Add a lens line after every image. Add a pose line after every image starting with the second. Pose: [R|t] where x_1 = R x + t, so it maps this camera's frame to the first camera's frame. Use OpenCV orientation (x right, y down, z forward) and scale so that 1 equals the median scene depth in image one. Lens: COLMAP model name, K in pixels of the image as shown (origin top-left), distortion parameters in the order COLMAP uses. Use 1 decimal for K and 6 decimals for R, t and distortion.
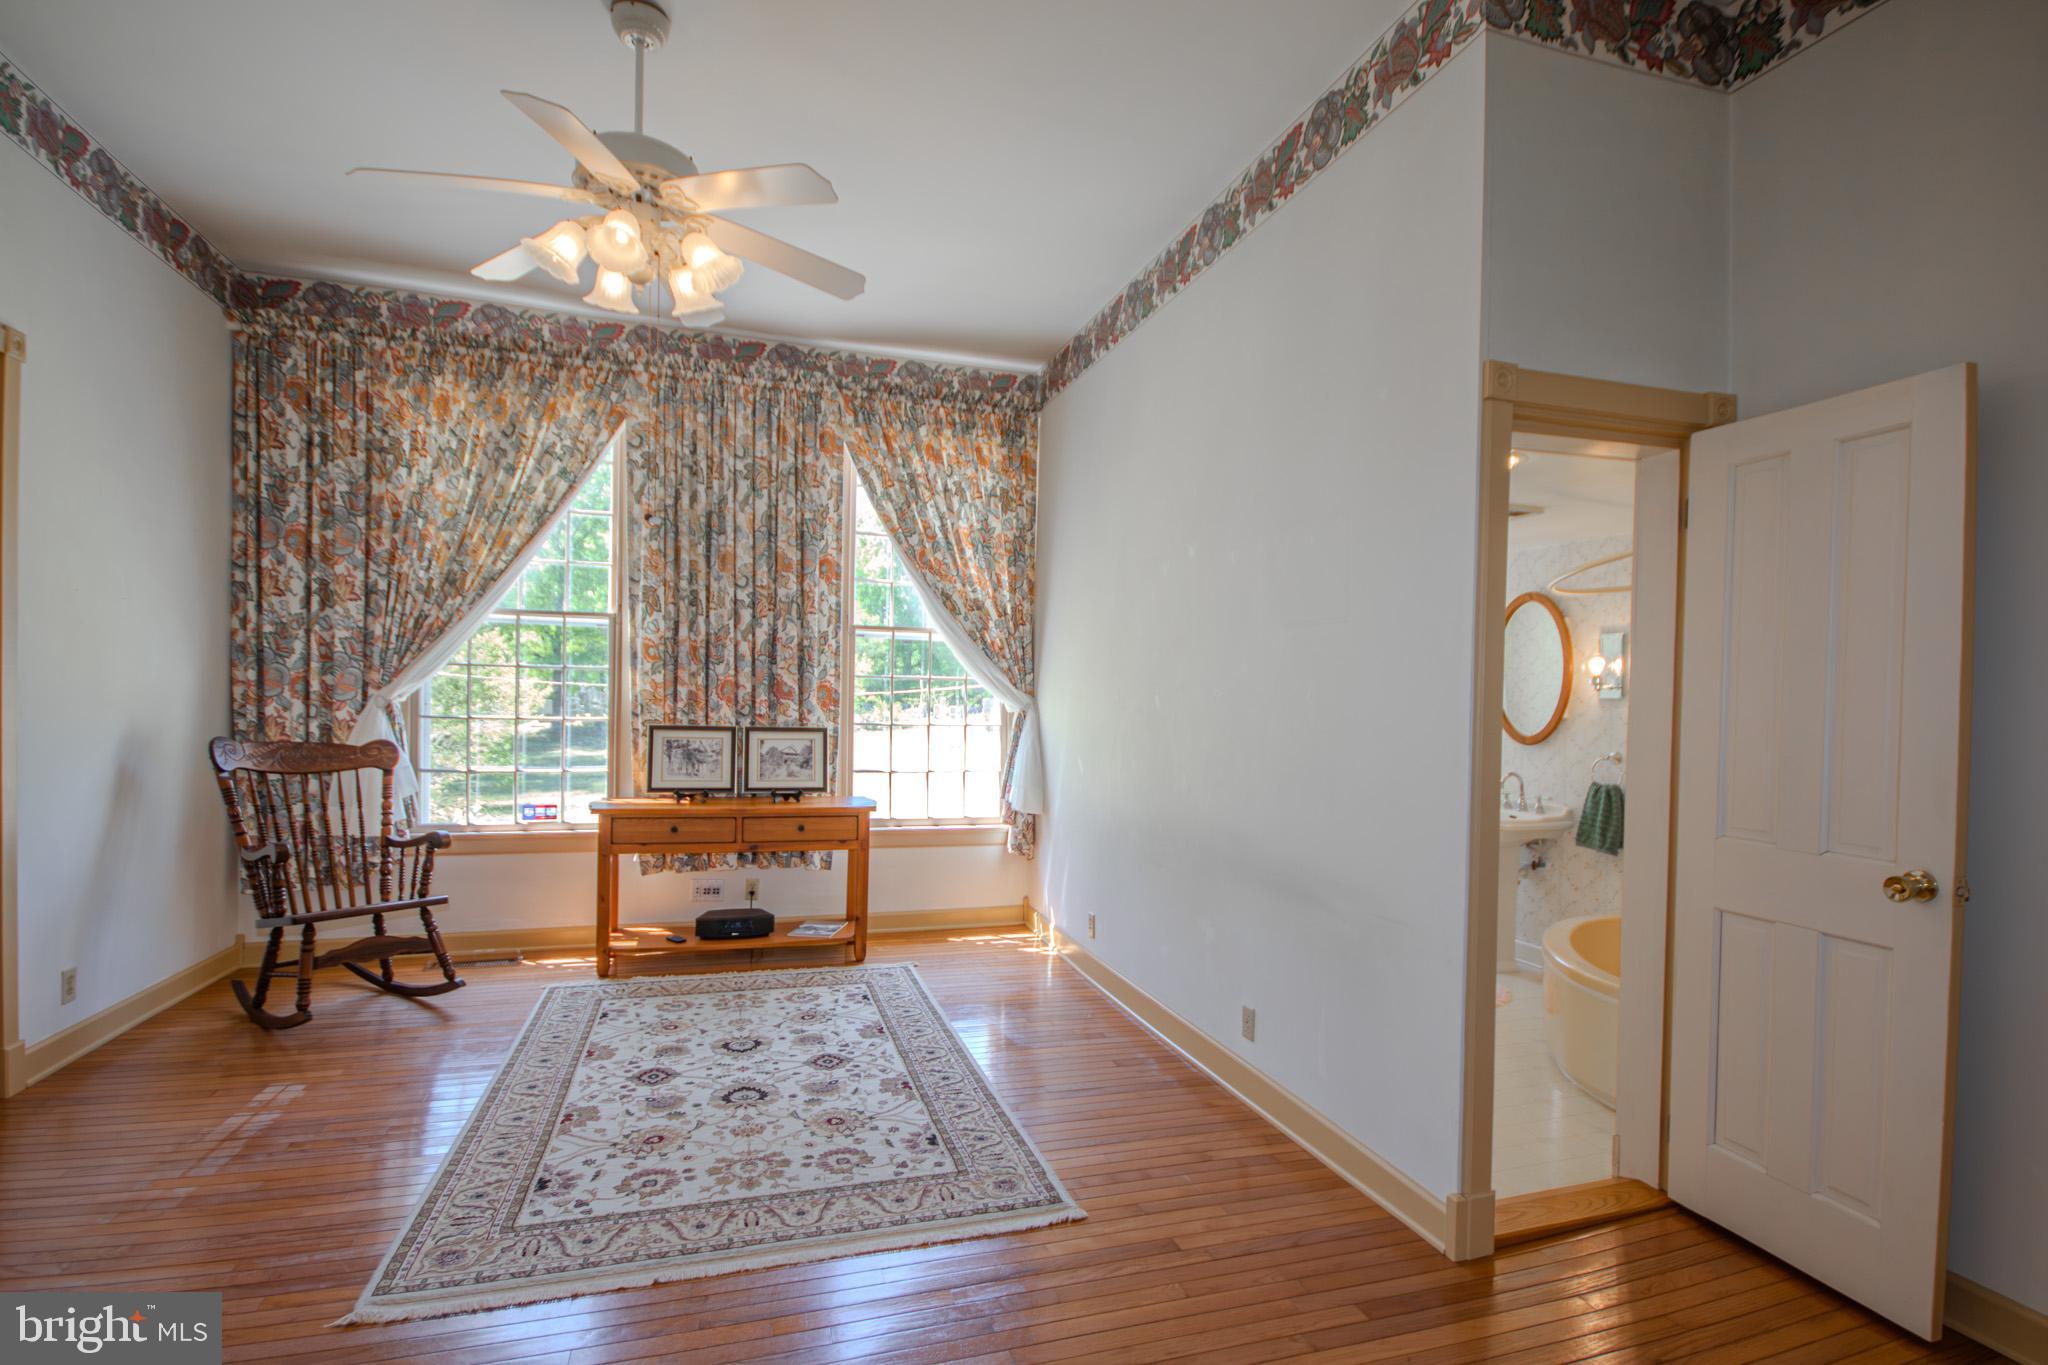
lens RADIAL K [[968.3, 0, 1029.1], [0, 968.3, 712.5], [0, 0, 1]] dist [0.000498, -0.000872]
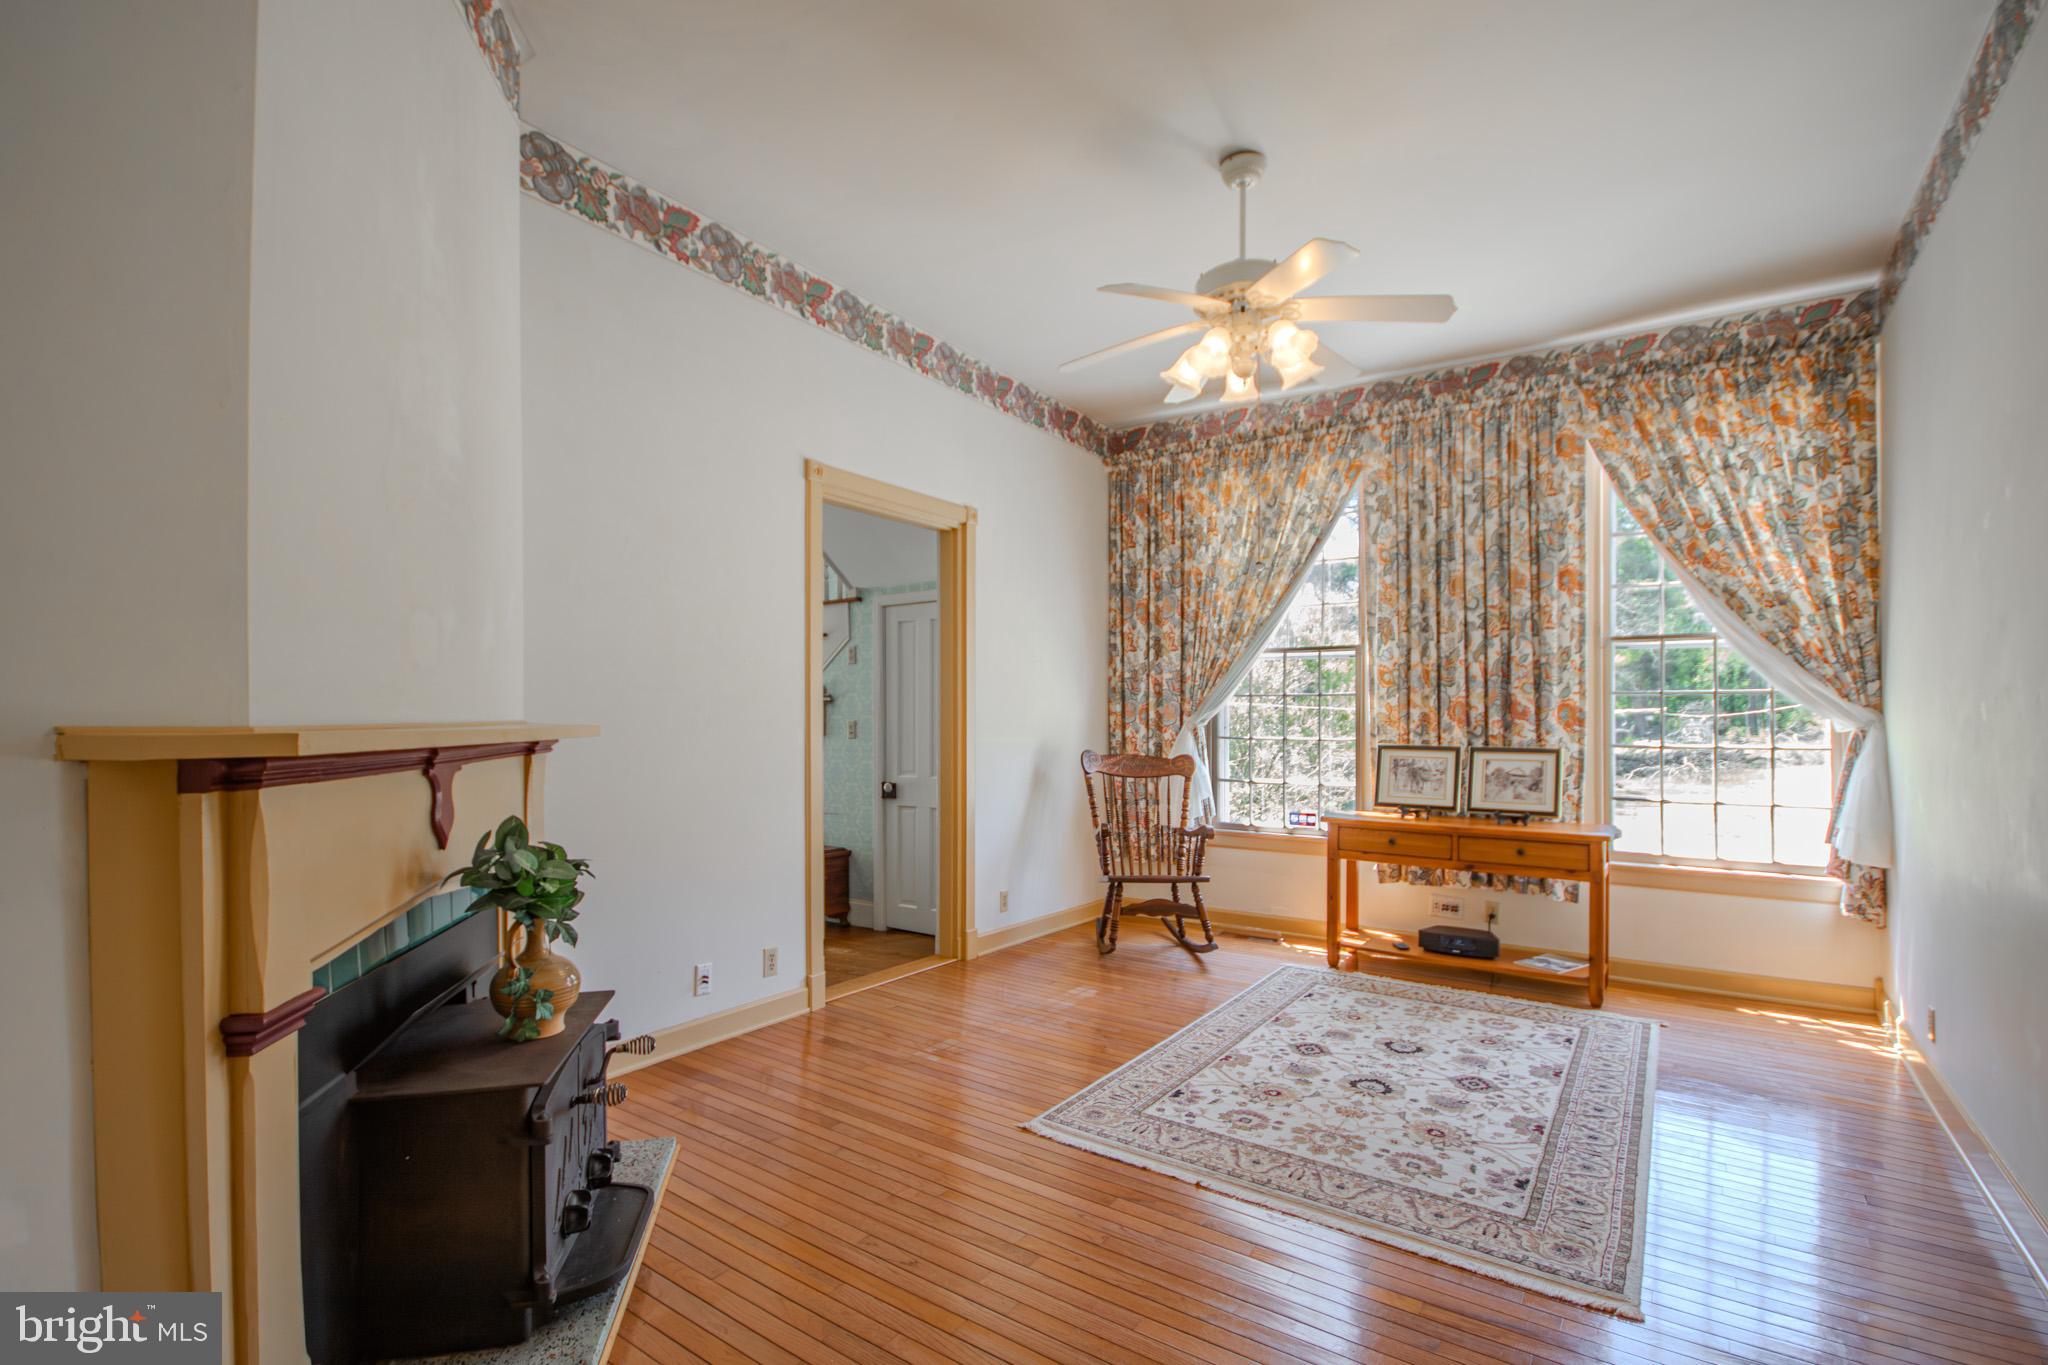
lens RADIAL K [[951.7, 0, 1027.6], [0, 951.7, 712.0], [0, 0, 1]] dist [-0.002461, -0.001651]
pose [[0.610723, -0.021801, -0.791544, 0.219050], [-0.001372, 0.999590, -0.028590, 0.007369], [0.791843, 0.018547, 0.610443, 0.031000]]
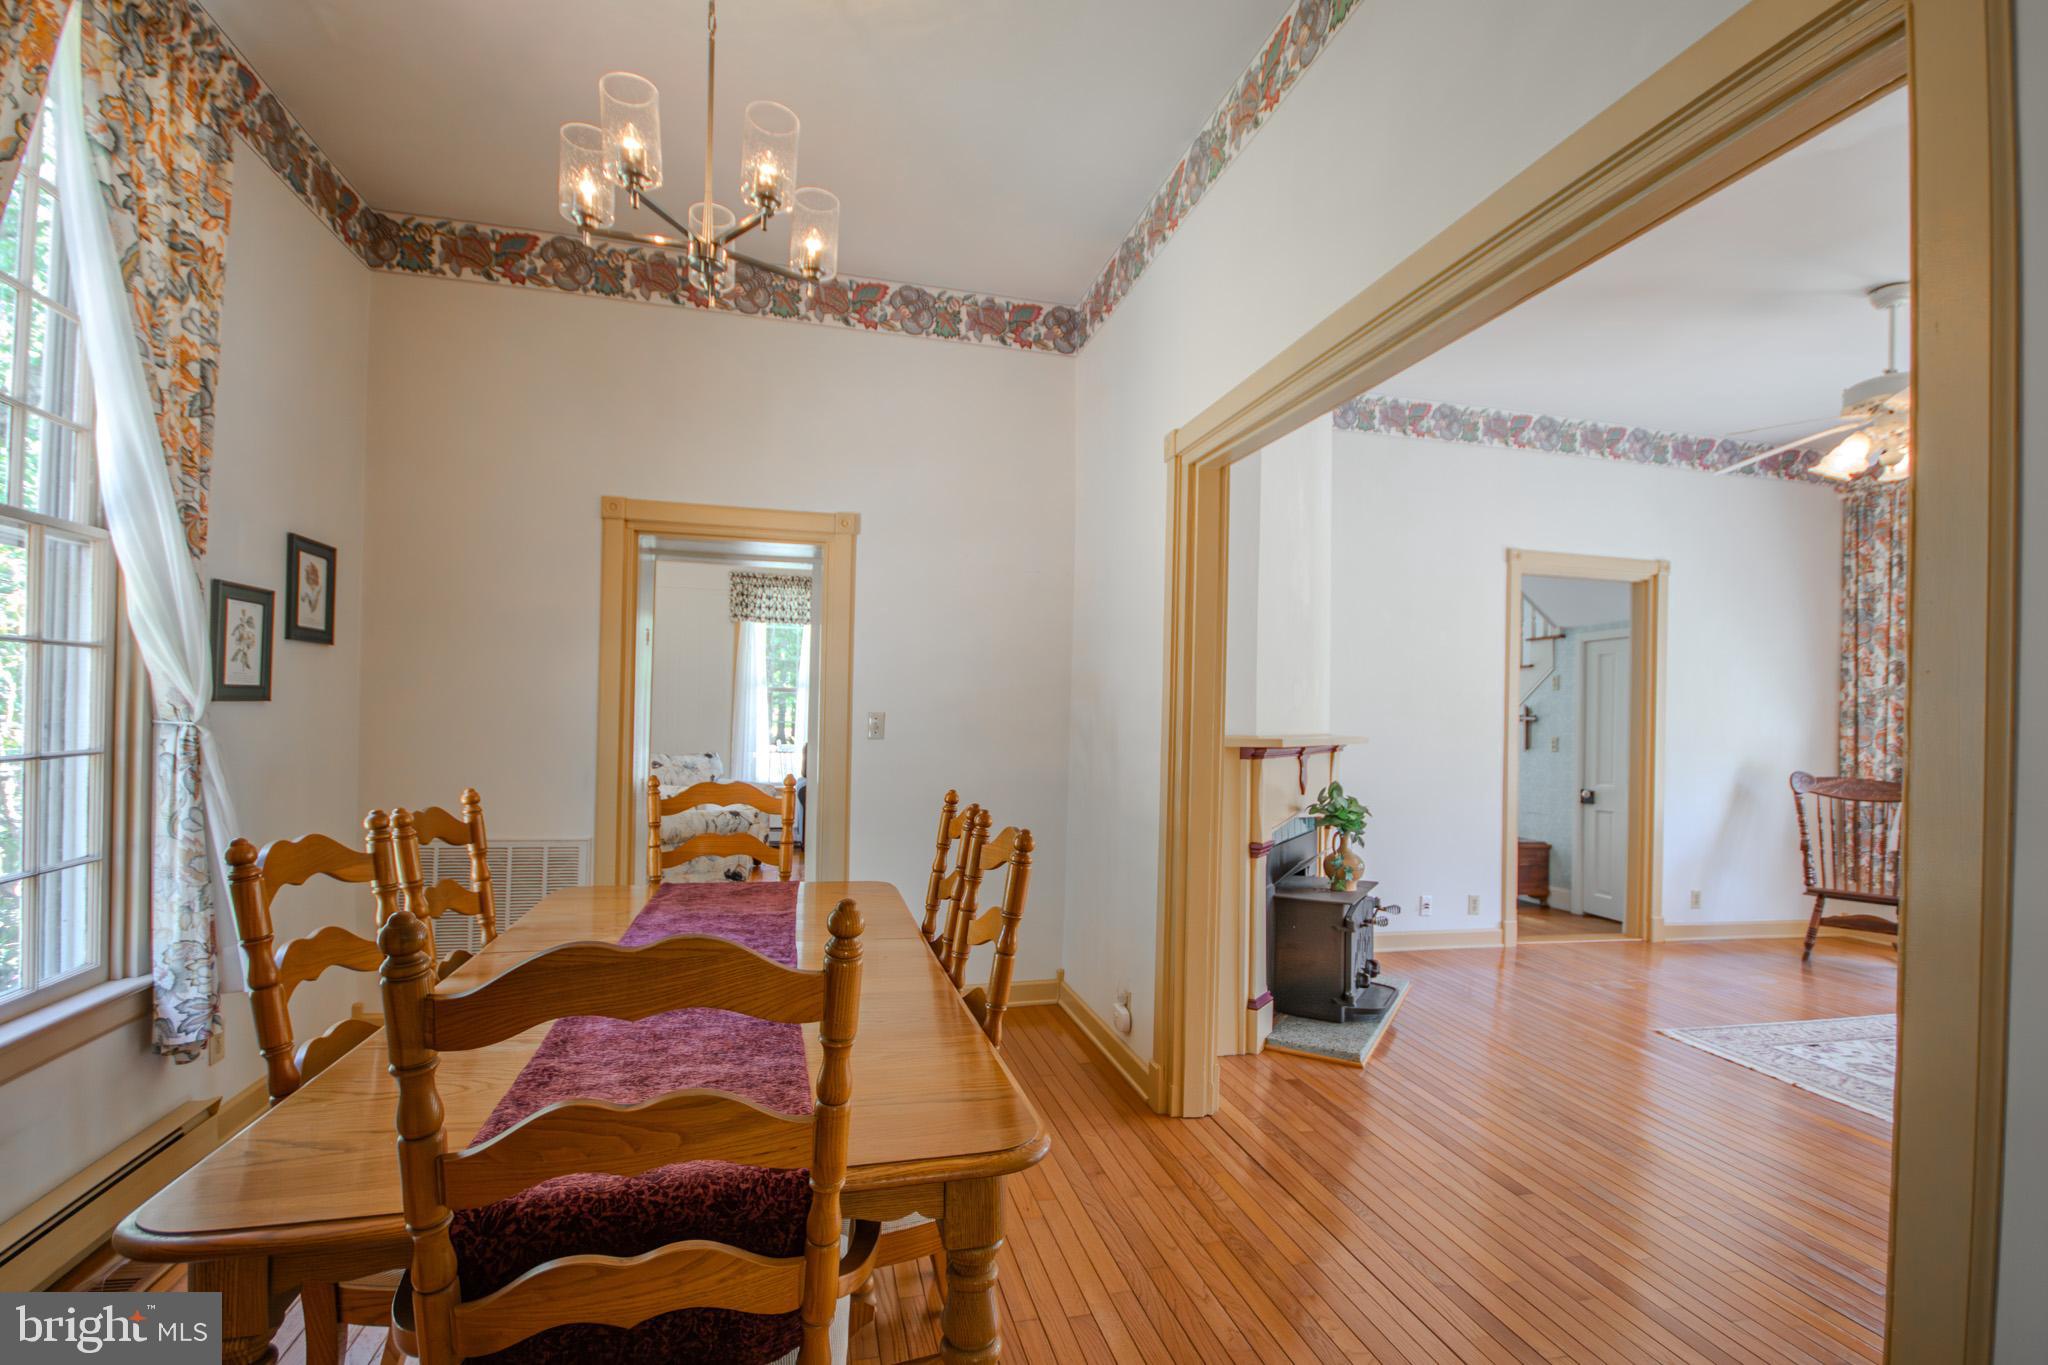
lens RADIAL K [[951.7, 0, 1027.6], [0, 951.7, 712.0], [0, 0, 1]] dist [-0.002461, -0.001651]
pose [[-0.065134, -0.024779, -0.997569, 0.656837], [-0.038155, 0.999022, -0.022324, 0.008963], [0.997147, 0.036608, -0.066016, -0.125843]]
